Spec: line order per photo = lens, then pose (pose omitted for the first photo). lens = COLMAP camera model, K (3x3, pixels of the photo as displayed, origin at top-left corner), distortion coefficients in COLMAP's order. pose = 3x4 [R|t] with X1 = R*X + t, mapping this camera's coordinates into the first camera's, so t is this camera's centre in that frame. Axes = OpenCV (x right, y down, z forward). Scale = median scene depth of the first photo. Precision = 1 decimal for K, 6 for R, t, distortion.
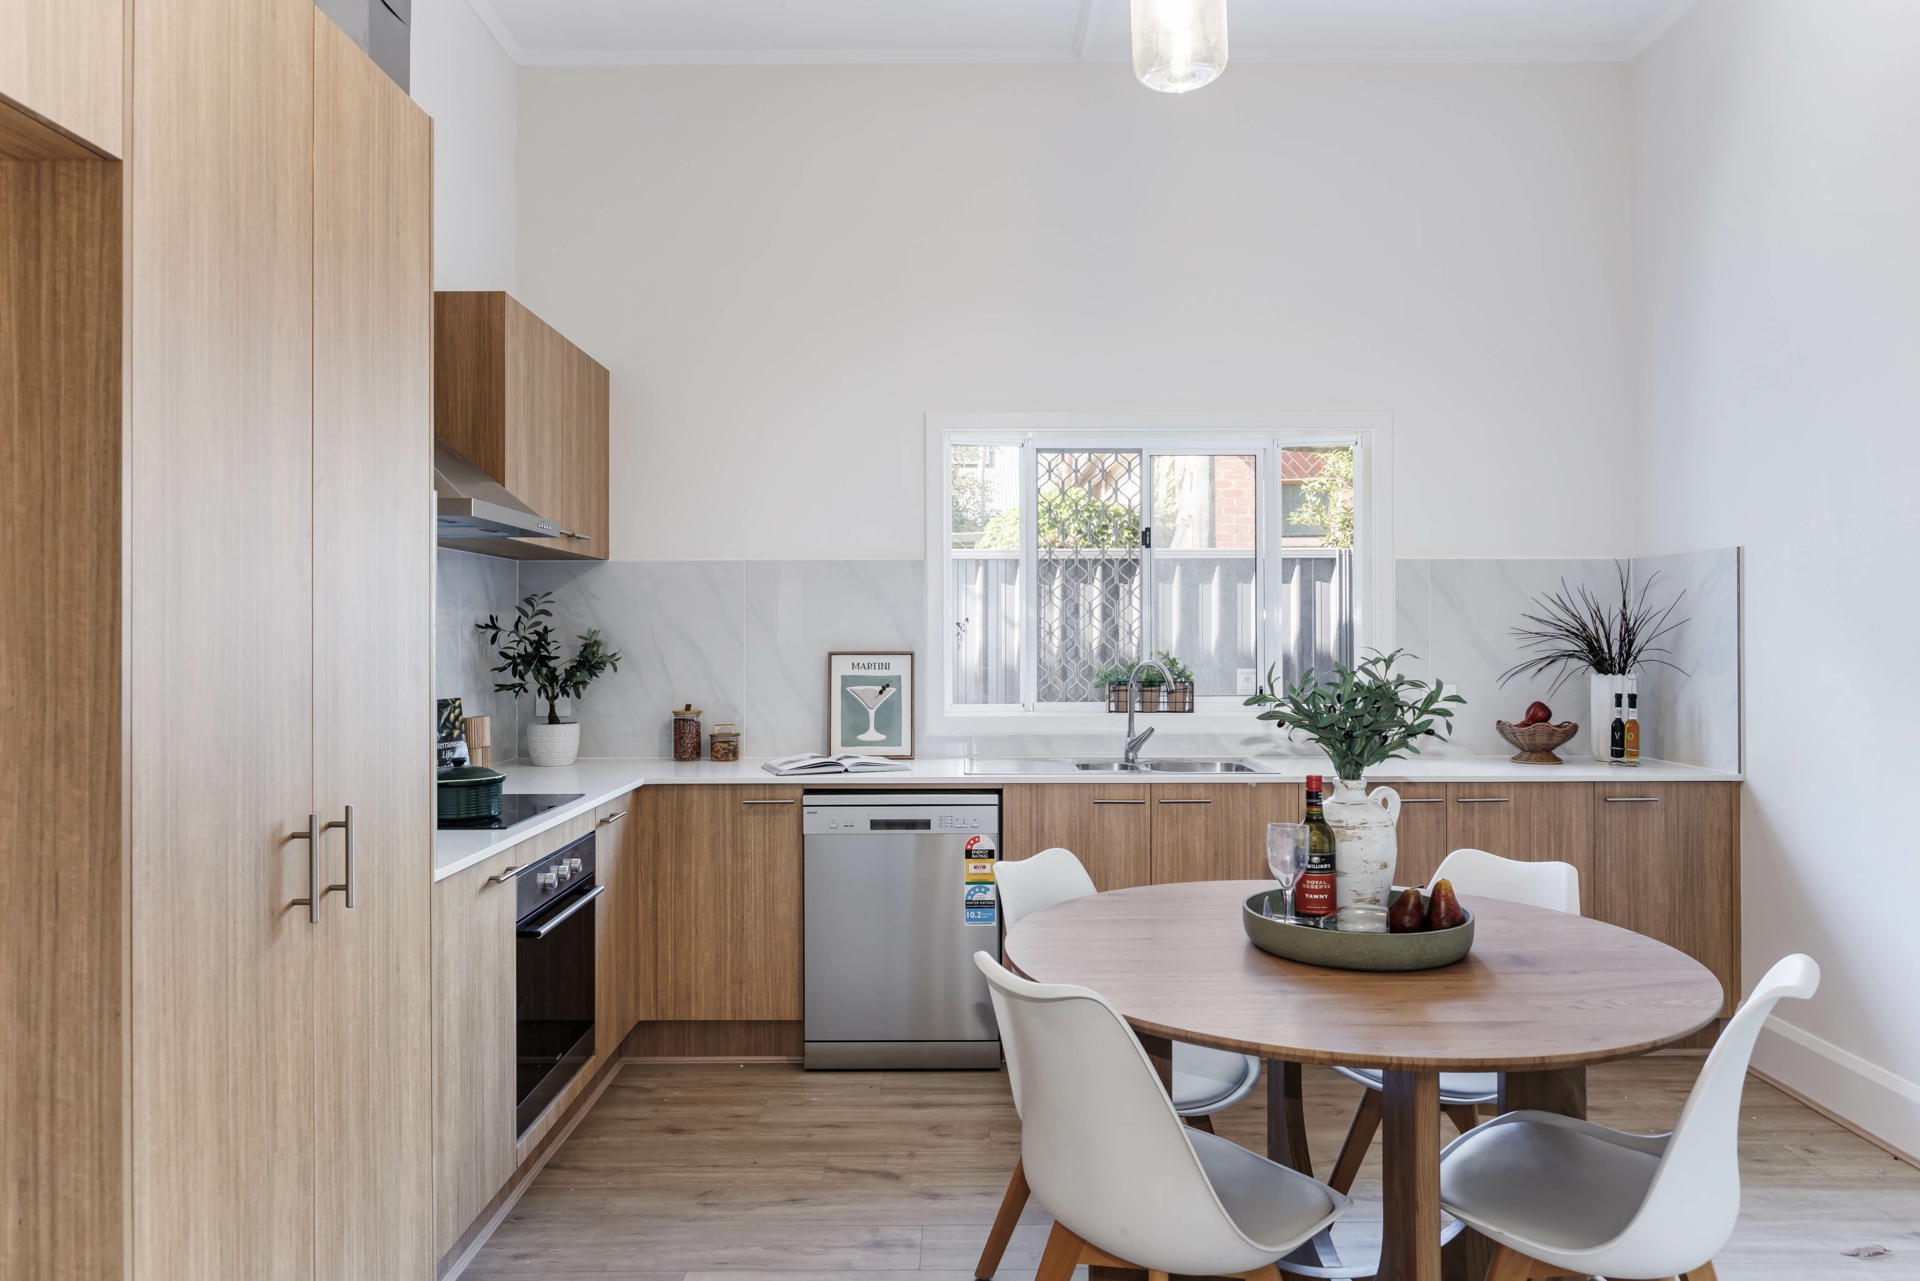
lens RADIAL K [[1218.2, 0, 961.4], [0, 1218.2, 638.9], [0, 0, 1]] dist [0.006615, 0.001889]
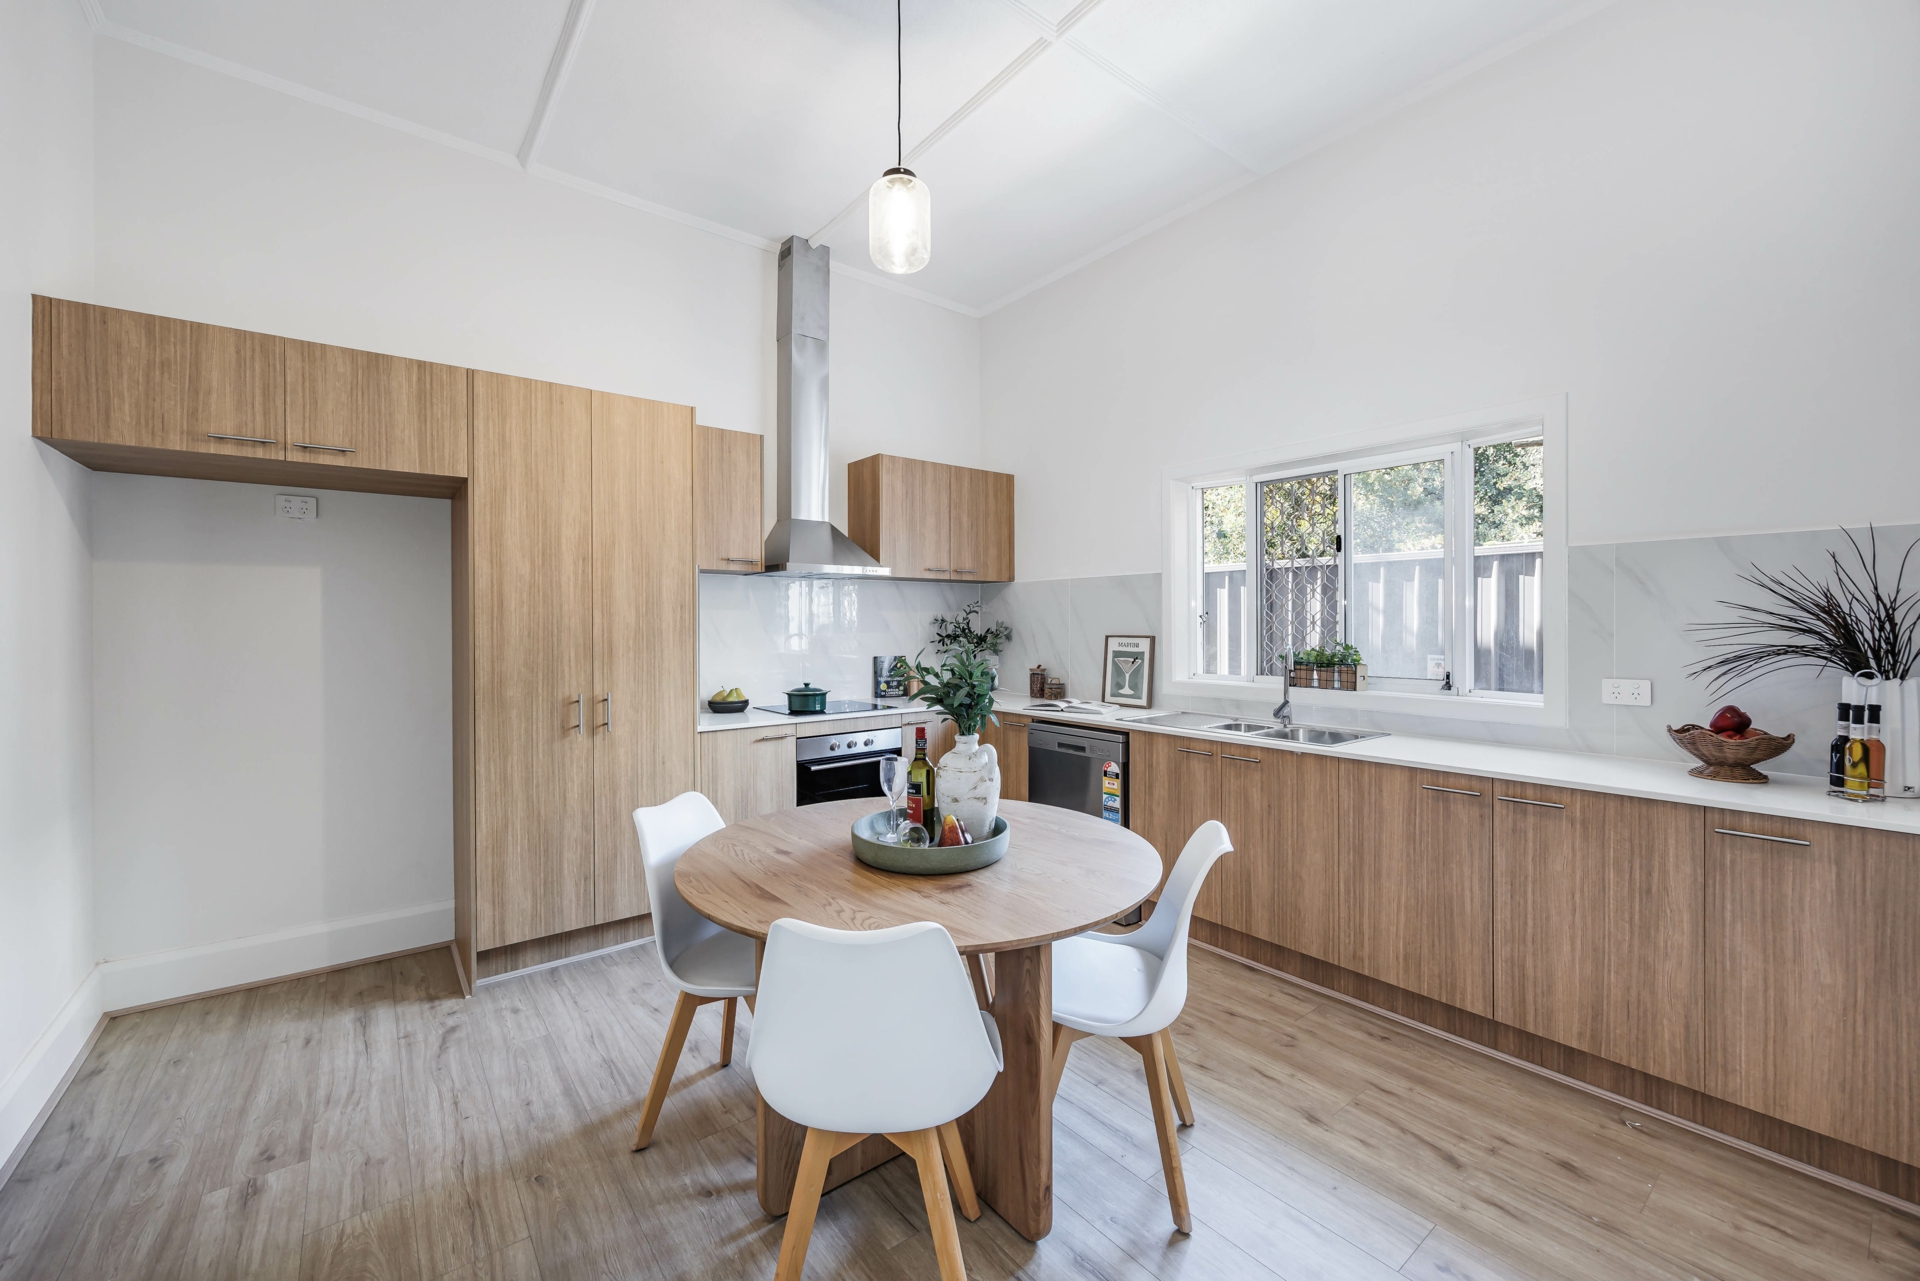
lens RADIAL K [[753.8, 0, 959.3], [0, 753.8, 627.5], [0, 0, 1]] dist [0.003567, -0.001094]
pose [[0.621099, 0.005939, -0.783710, 0.568741], [-0.000094, 0.999972, 0.007503, -0.006940], [0.783732, -0.004586, 0.621082, 0.272541]]
